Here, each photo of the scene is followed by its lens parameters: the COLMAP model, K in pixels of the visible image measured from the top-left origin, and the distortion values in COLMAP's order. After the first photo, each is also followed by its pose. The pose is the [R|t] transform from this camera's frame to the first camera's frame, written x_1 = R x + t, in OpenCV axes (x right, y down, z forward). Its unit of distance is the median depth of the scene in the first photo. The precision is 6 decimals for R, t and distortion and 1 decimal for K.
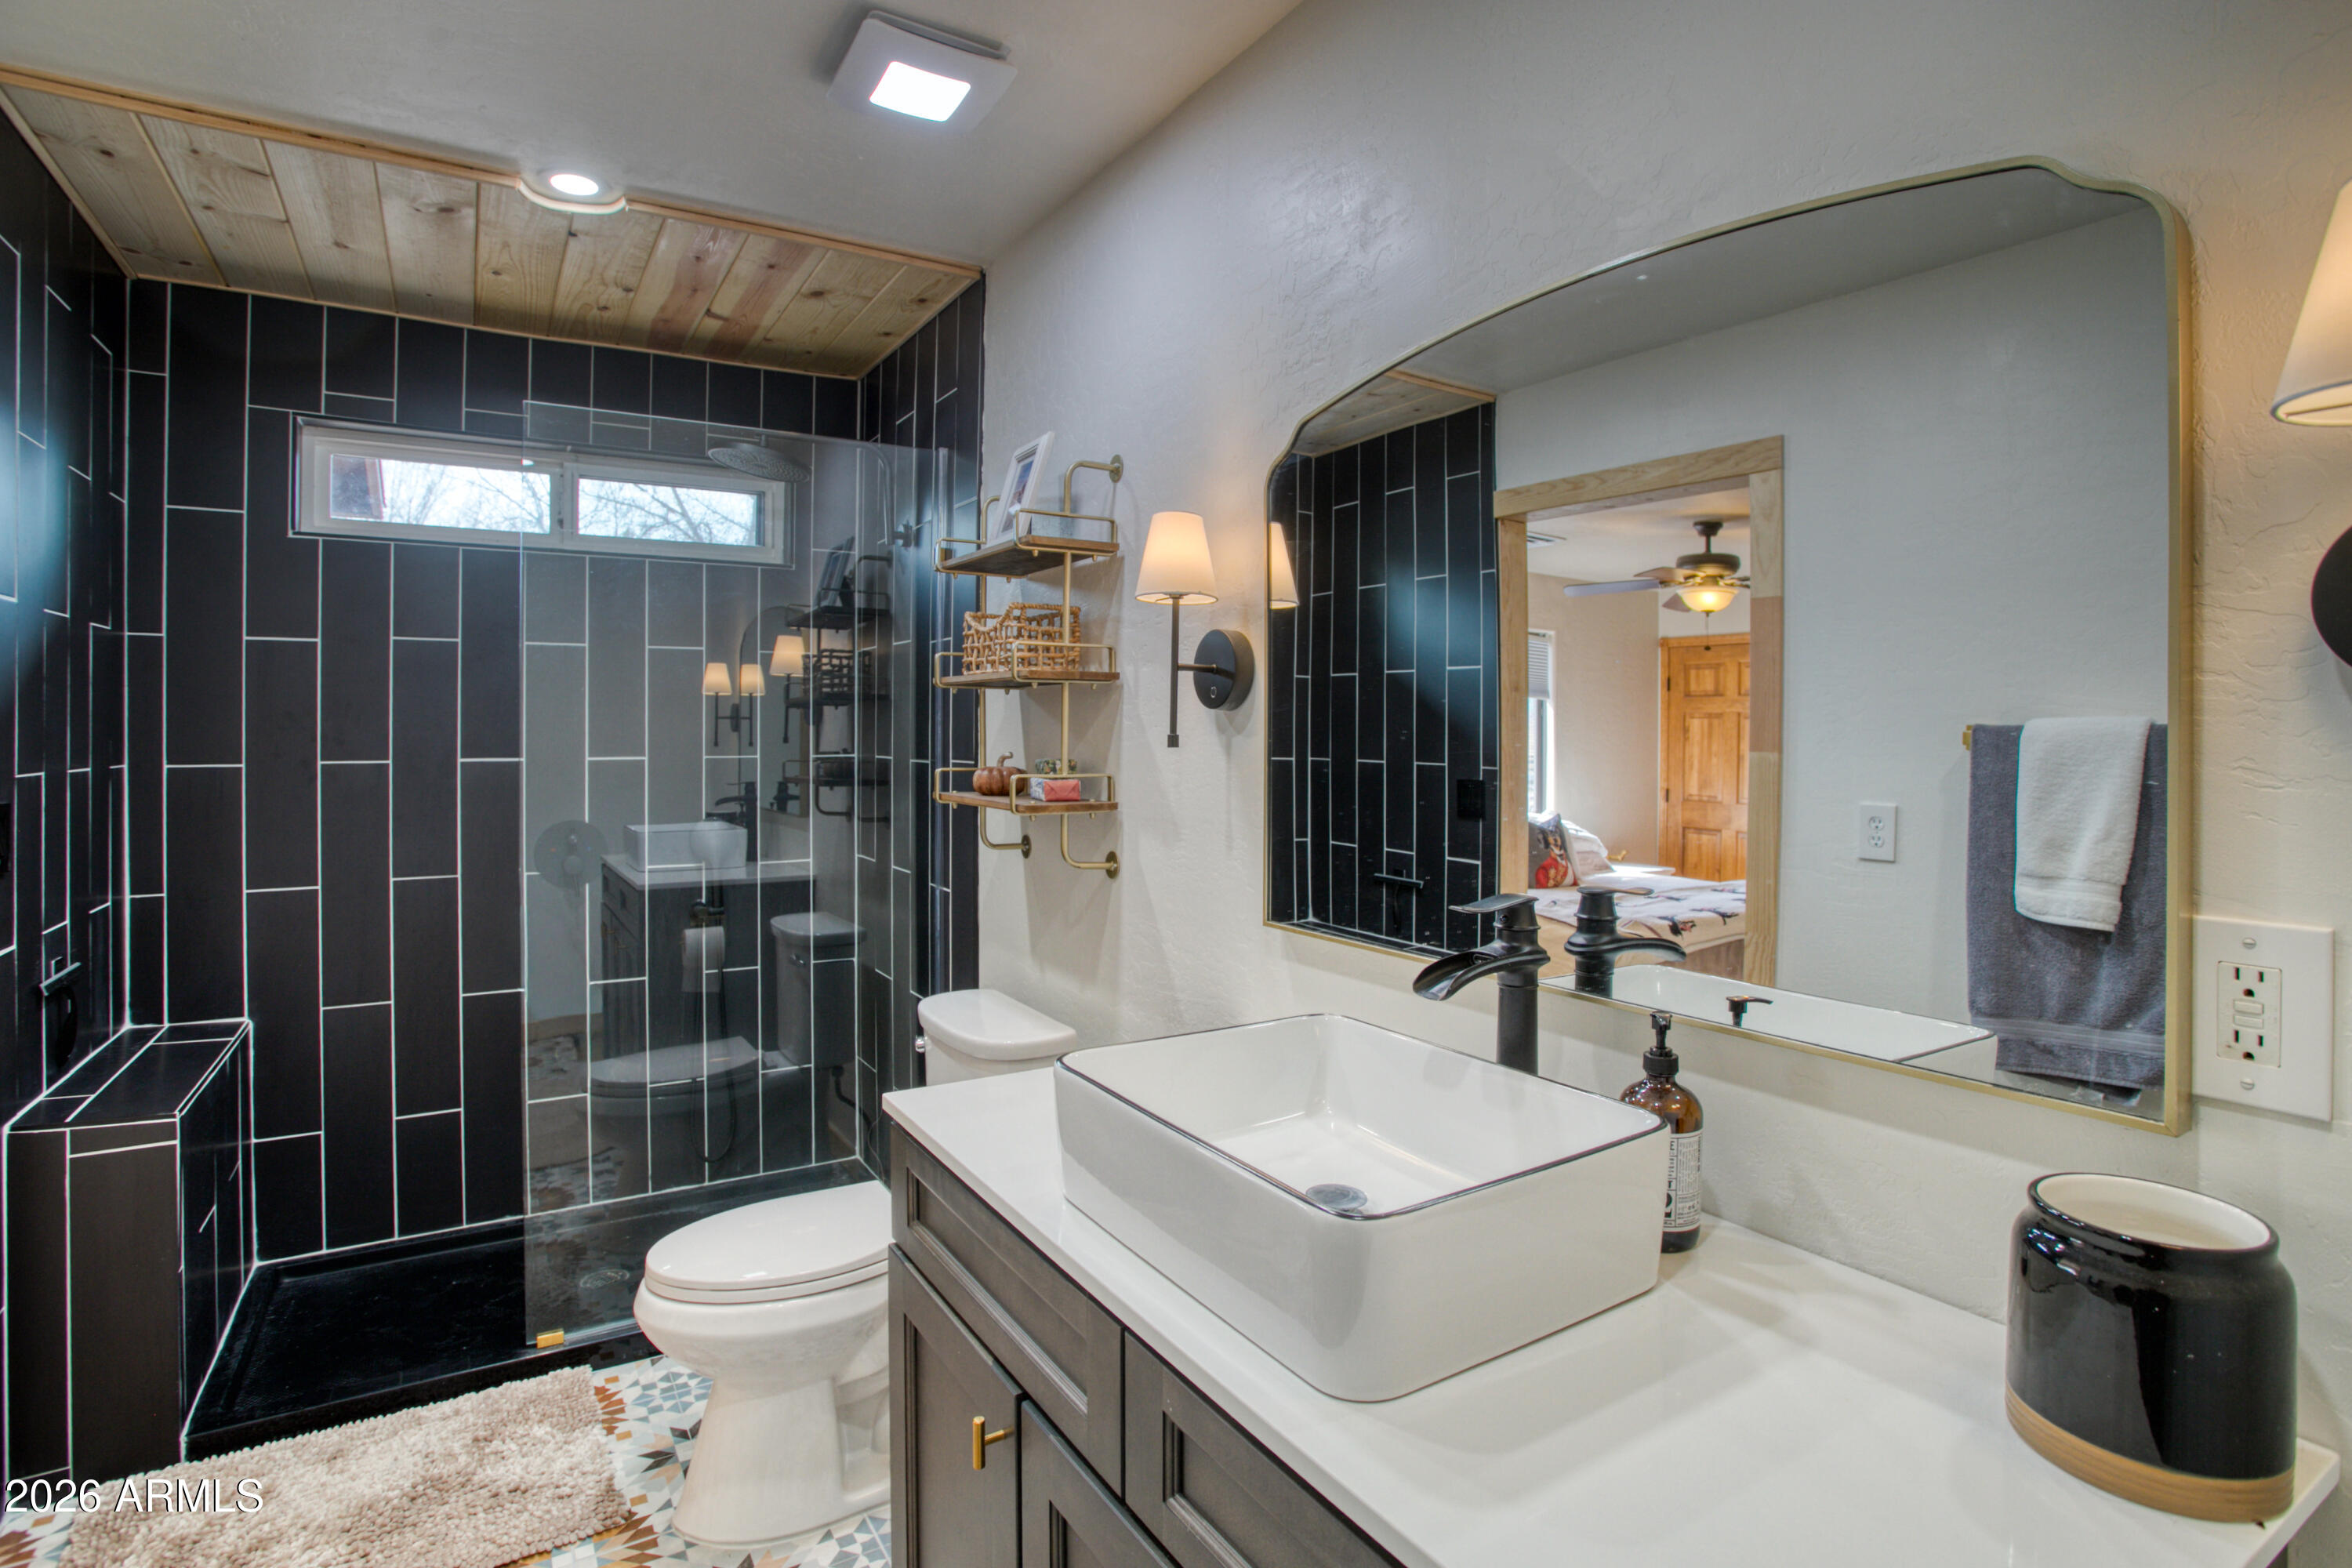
lens RADIAL K [[1157.4, 0, 1189.8], [0, 1157.4, 780.5], [0, 0, 1]] dist [-0.079051, 0.032175]
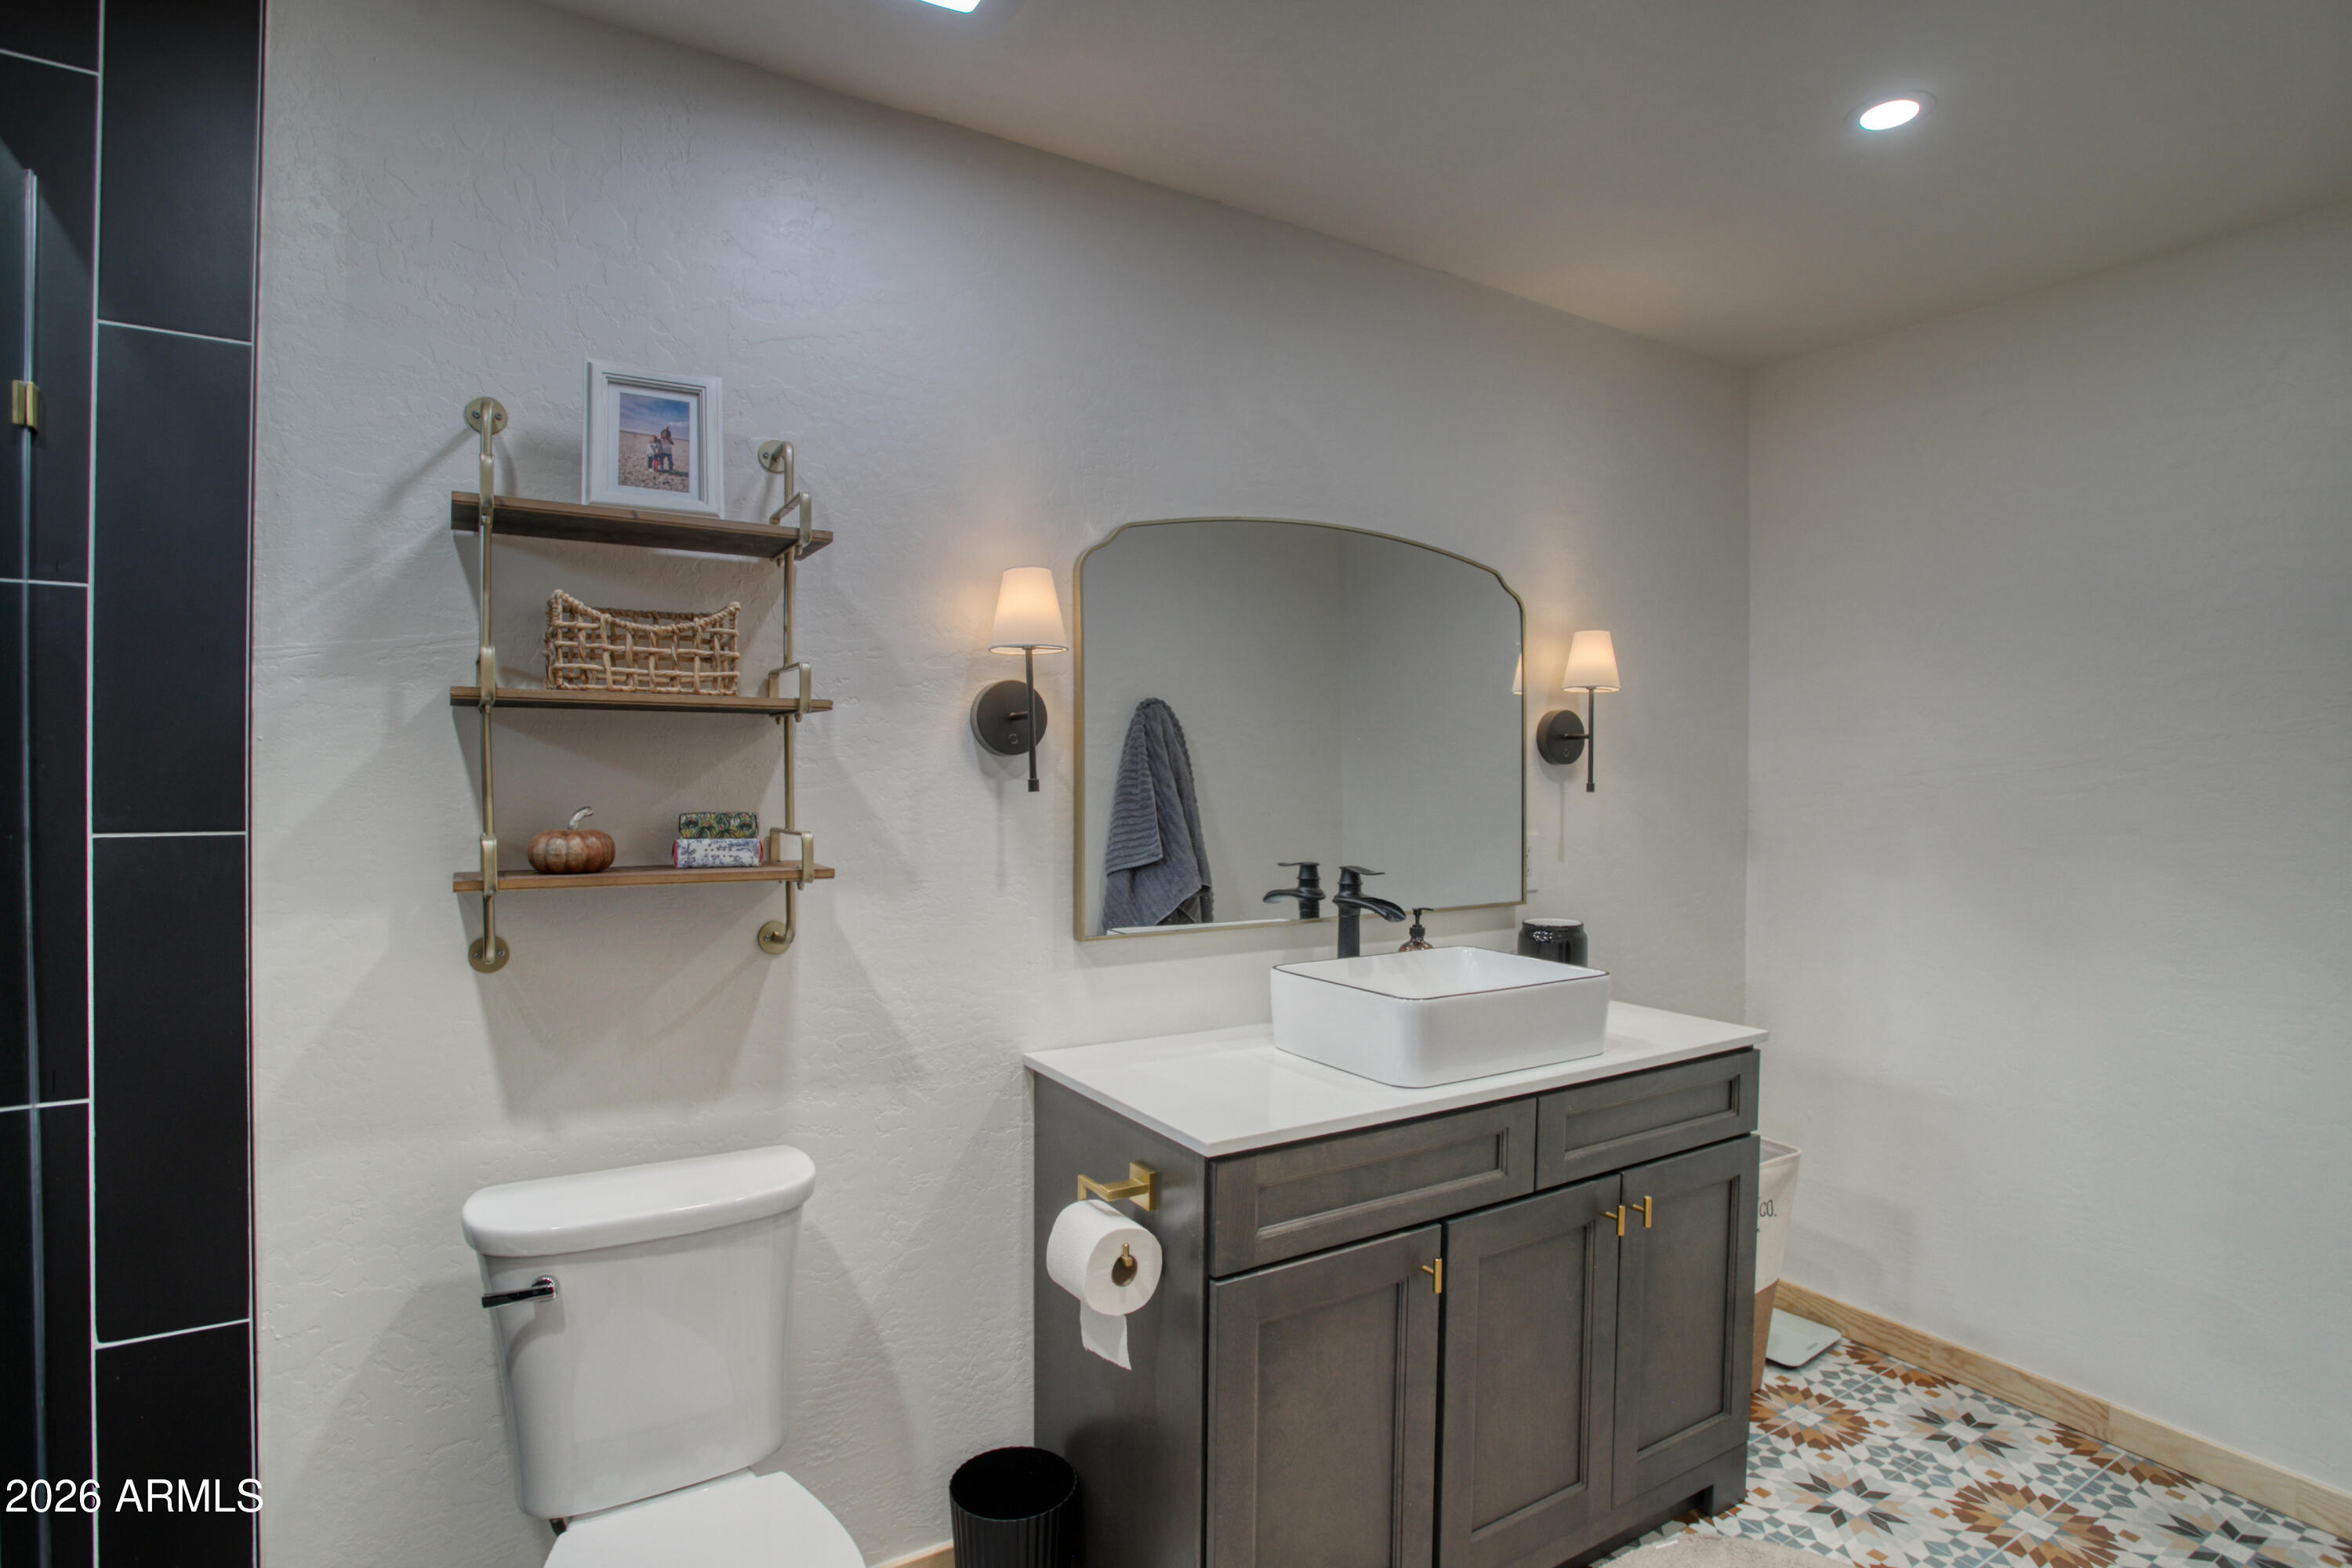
lens RADIAL K [[1157.4, 0, 1189.8], [0, 1157.4, 780.5], [0, 0, 1]] dist [-0.079051, 0.032175]
pose [[0.008599, -0.013207, 0.999876, -1.029731], [0.034559, 0.999319, 0.012903, -0.045519], [-0.999366, 0.034443, 0.009050, 0.813508]]
